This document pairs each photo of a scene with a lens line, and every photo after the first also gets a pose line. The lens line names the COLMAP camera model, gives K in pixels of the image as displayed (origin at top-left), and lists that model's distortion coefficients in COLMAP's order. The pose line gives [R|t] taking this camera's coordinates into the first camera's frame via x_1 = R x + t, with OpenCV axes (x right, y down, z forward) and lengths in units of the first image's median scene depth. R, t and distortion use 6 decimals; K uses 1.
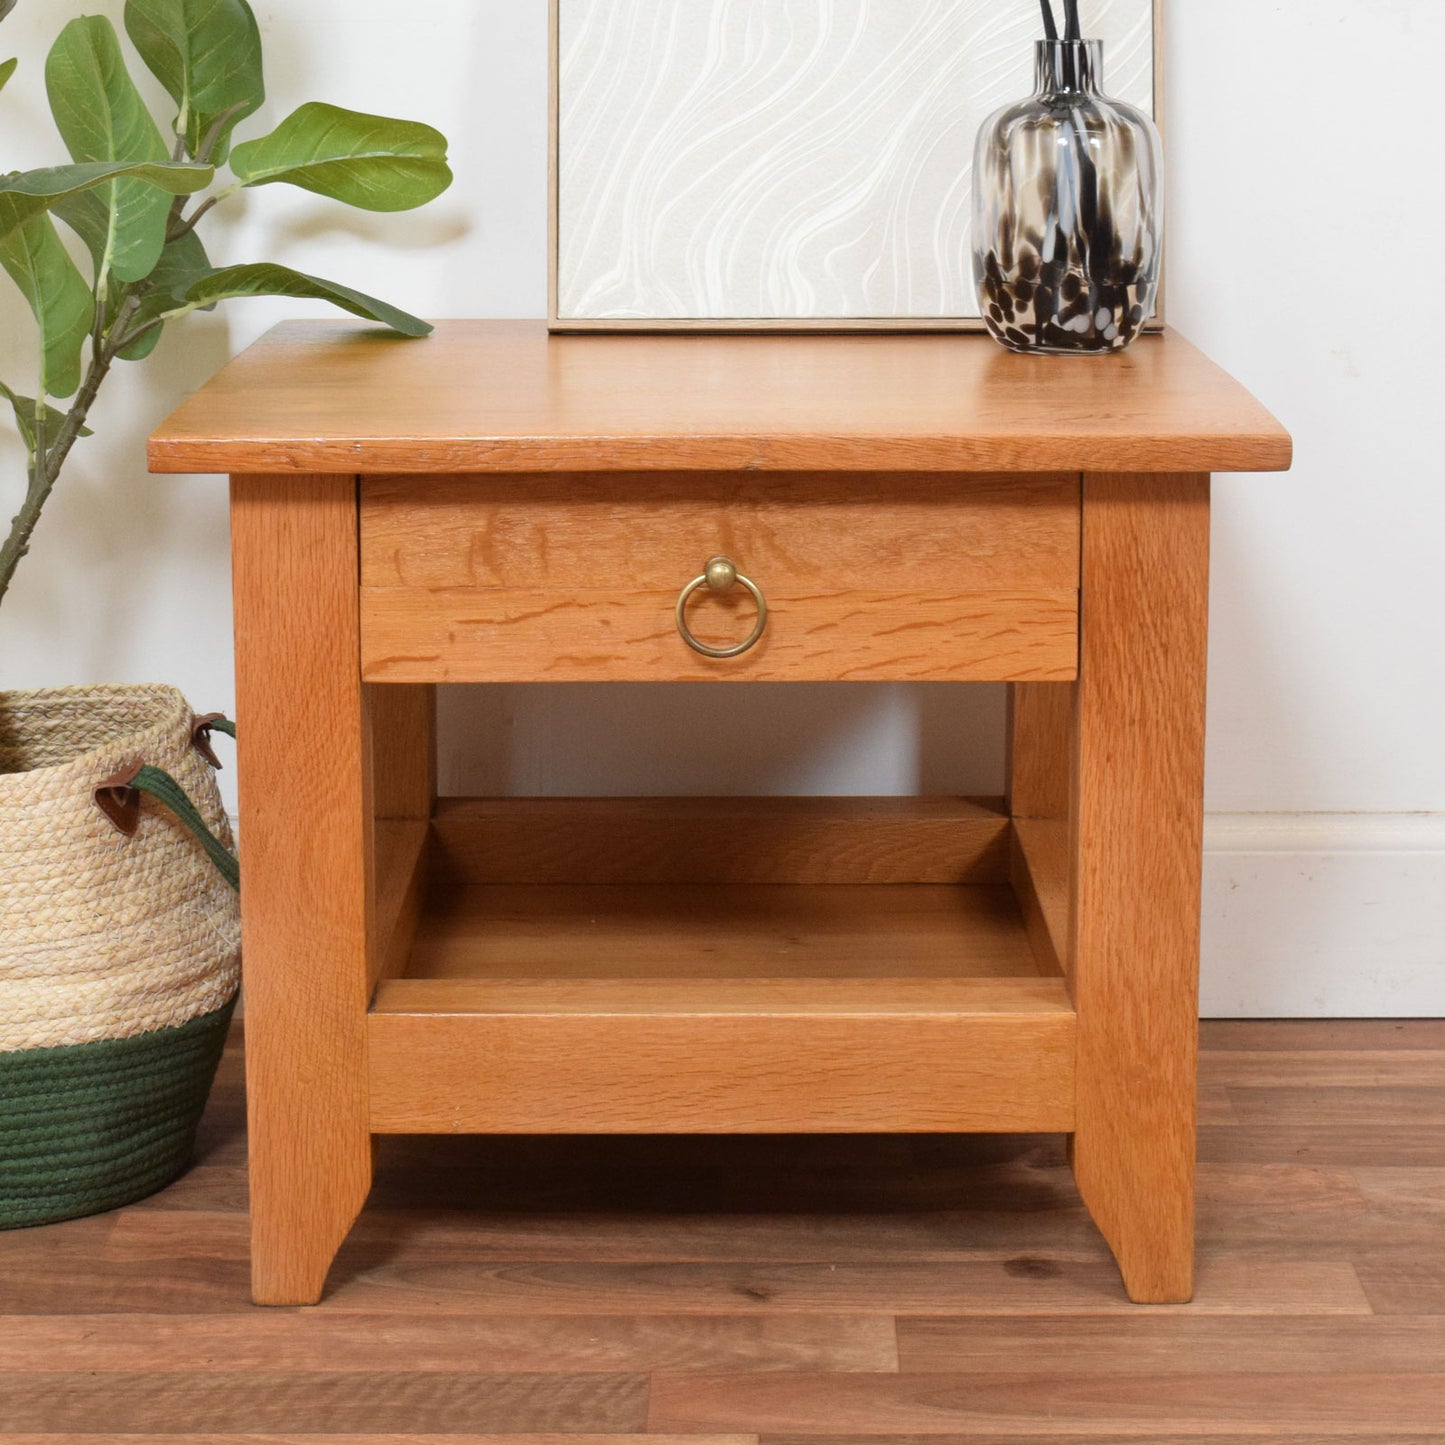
lens RADIAL K [[3695.2, 0, 655.8], [0, 3695.2, 717.8], [0, 0, 1]] dist [0.009714, -0.541016]
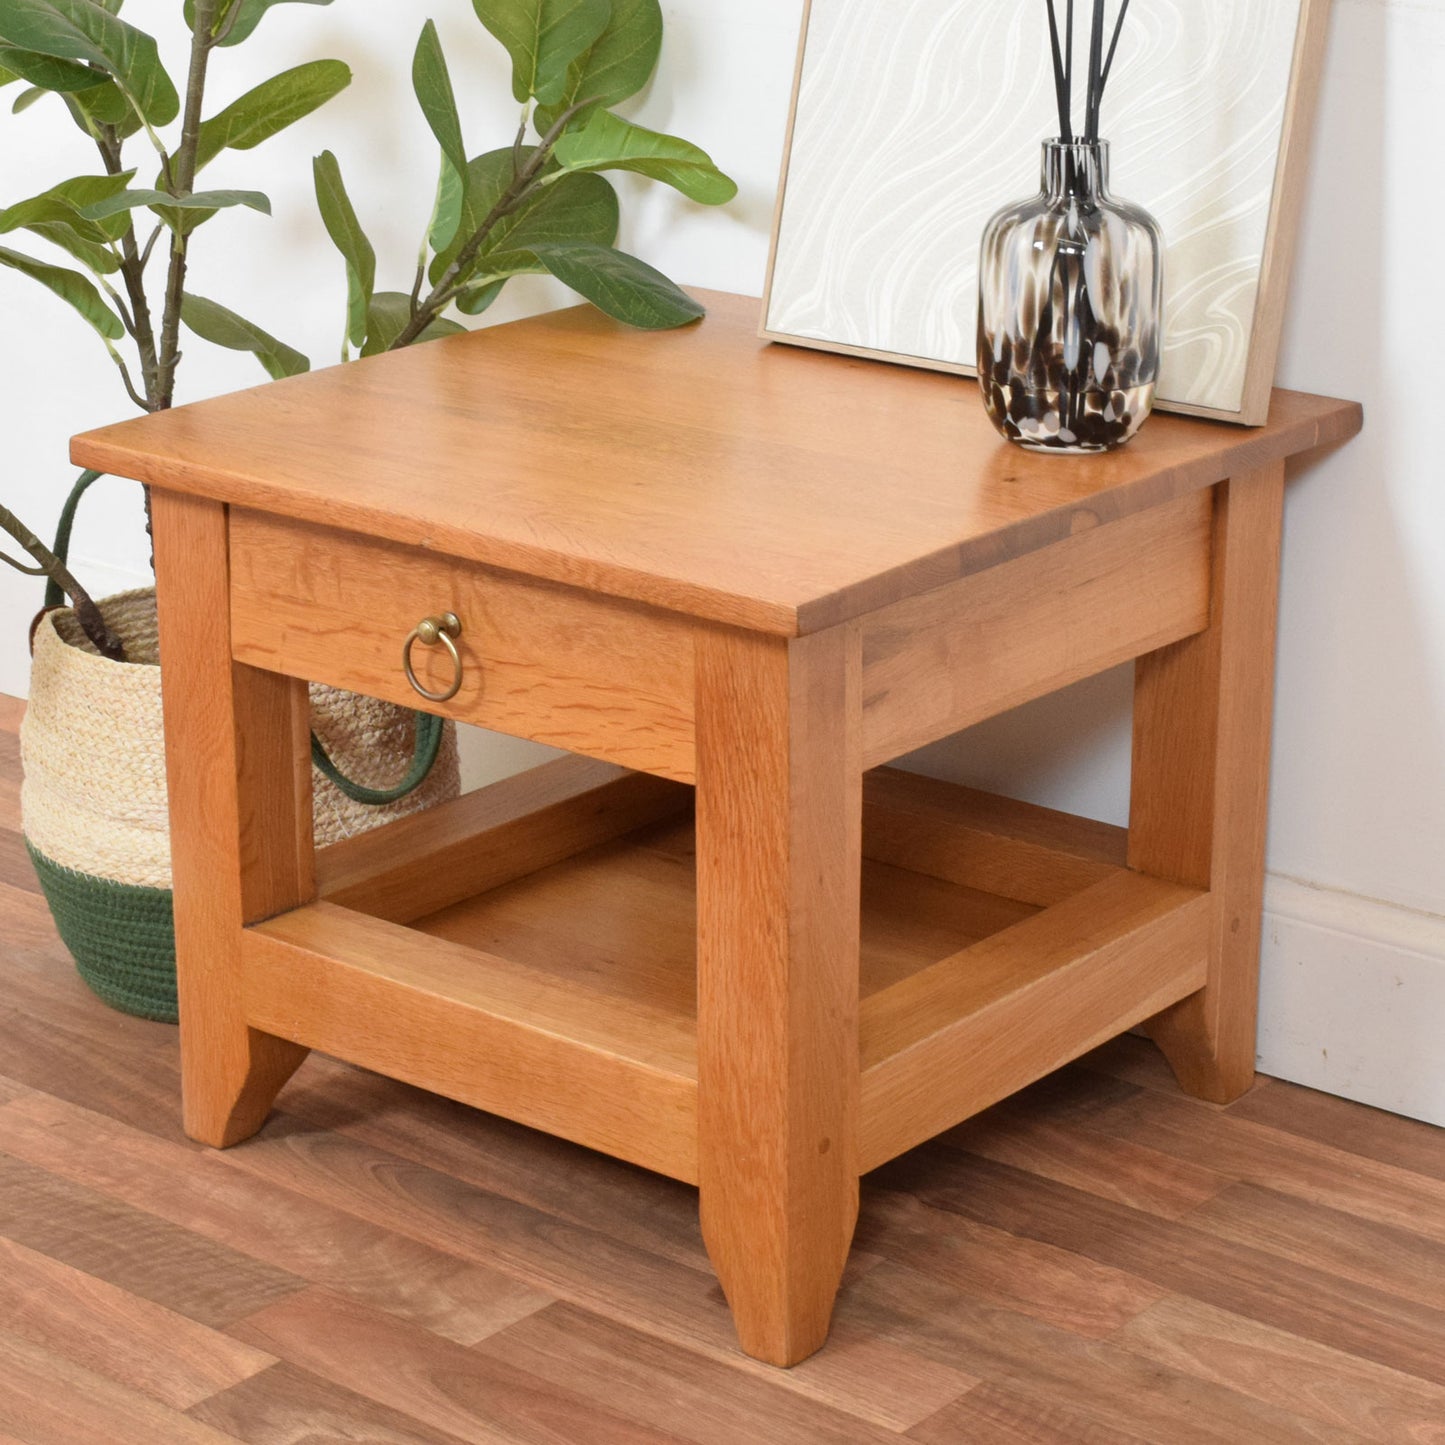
lens RADIAL K [[3695.2, 0, 655.8], [0, 3695.2, 717.8], [0, 0, 1]] dist [0.009714, -0.541016]
pose [[0.773290, 0.200771, -0.601426, 0.744489], [-0.127413, 0.978399, 0.162791, -0.202131], [0.621119, -0.049255, 0.782167, 0.152873]]
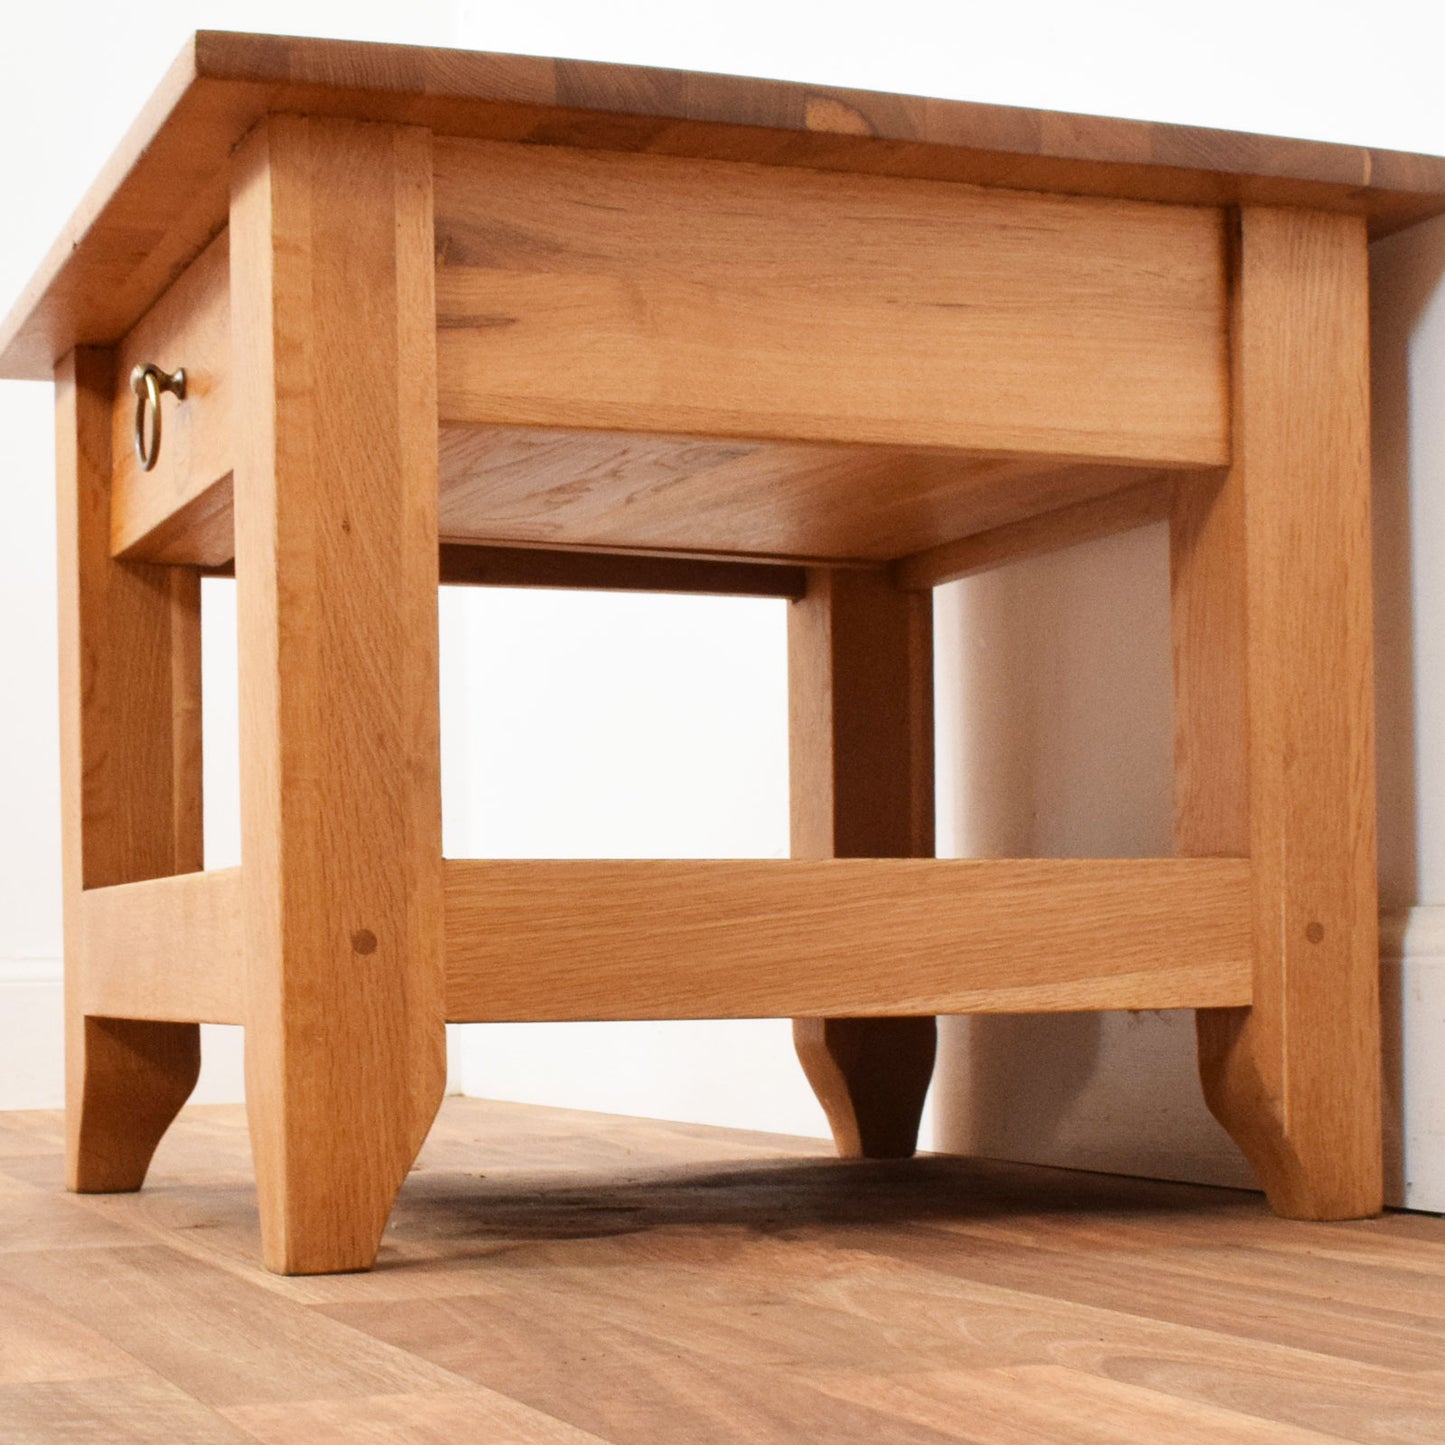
lens RADIAL K [[2843.2, 0, 634.9], [0, 2843.2, 912.9], [0, 0, 1]] dist [-0.029089, 0.088230]
pose [[0.371486, -0.013781, -0.928336, 0.709518], [-0.179387, 0.979983, -0.086332, 0.128146], [0.910944, 0.198602, 0.361578, 0.873394]]
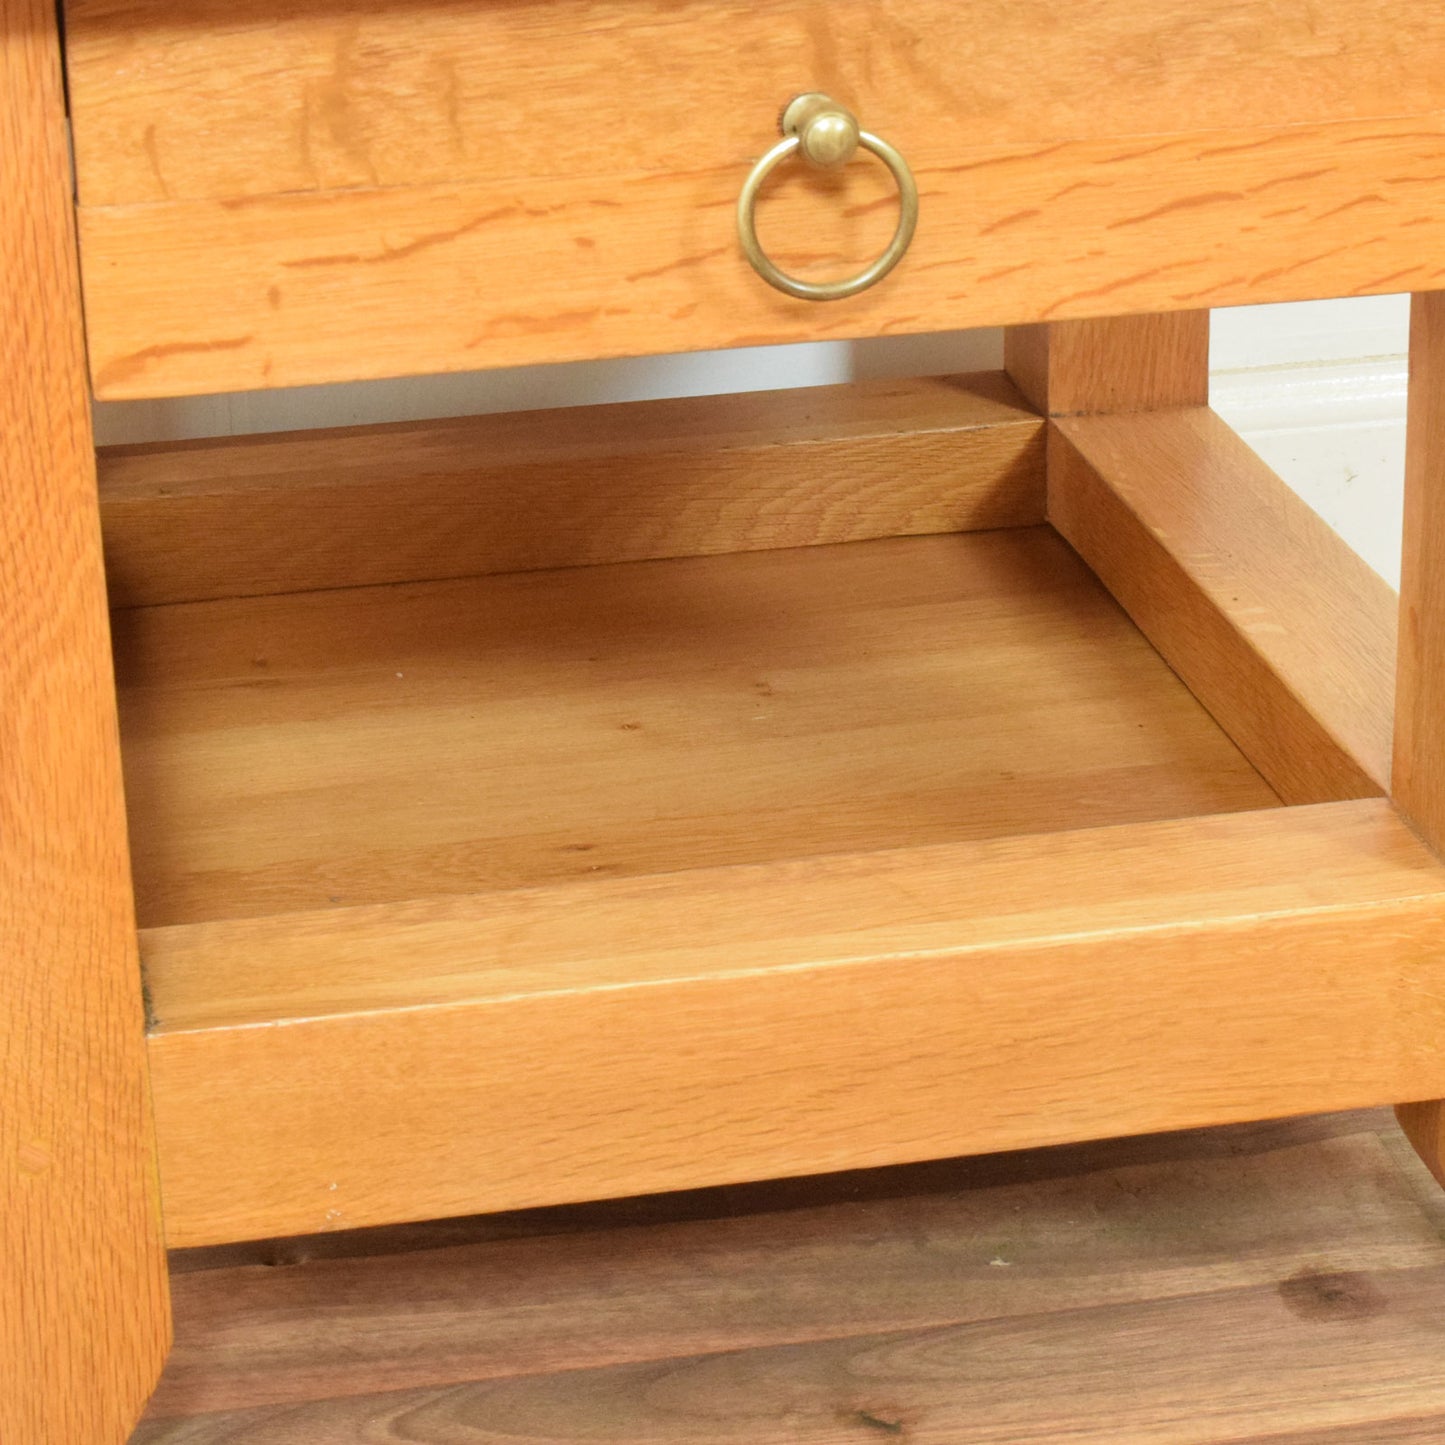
lens RADIAL K [[3872.8, 0, 640.7], [0, 3872.8, 678.3], [0, 0, 1]] dist [-0.046836, 0.372463]
pose [[0.981053, -0.095981, 0.168296, -0.098027], [0.065172, 0.981530, 0.179868, -0.060741], [-0.182451, -0.165491, 0.969187, 0.487255]]
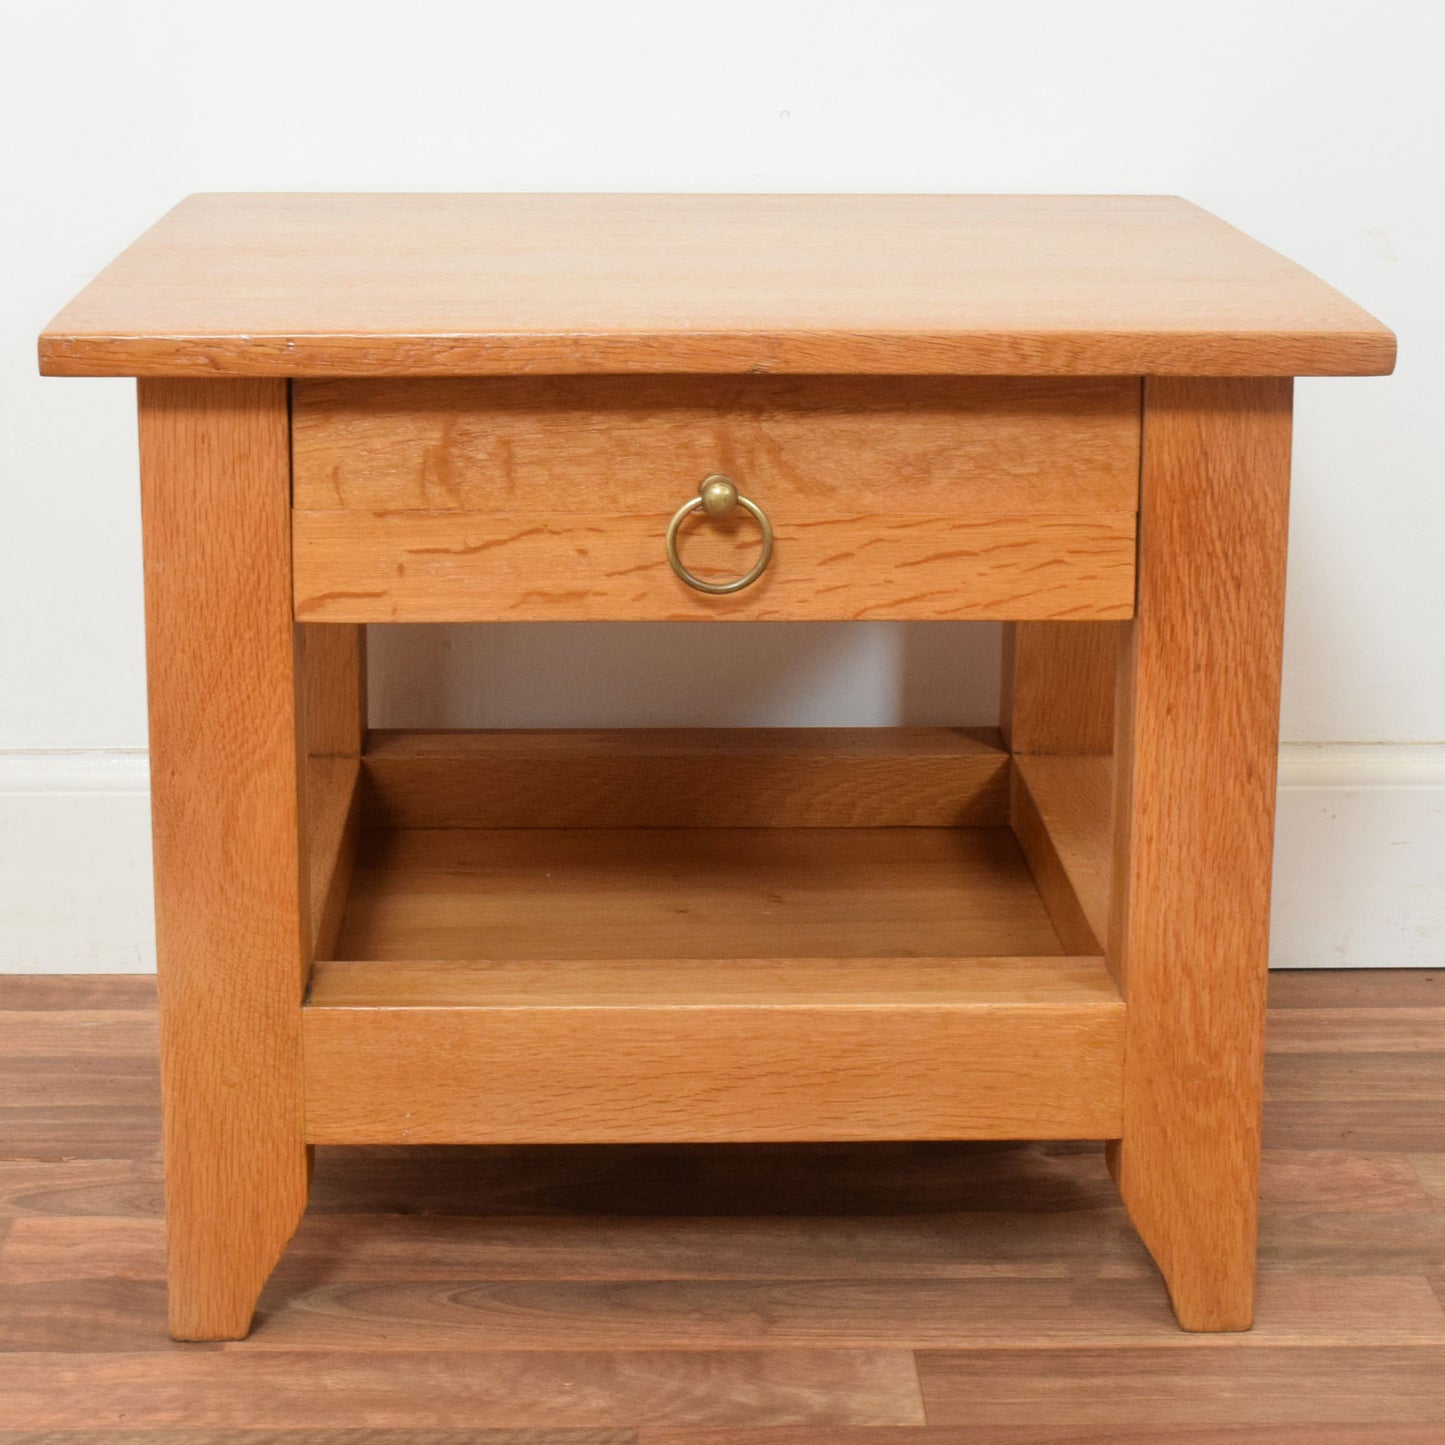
lens RADIAL K [[3480.0, 0, 635.8], [0, 3480.0, 728.5], [0, 0, 1]] dist [-0.010695, -0.099560]
pose [[0.999525, -0.002373, 0.030743, -0.025849], [0.001000, 0.999005, 0.044592, -0.020839], [-0.030818, -0.044540, 0.998532, 0.197854]]
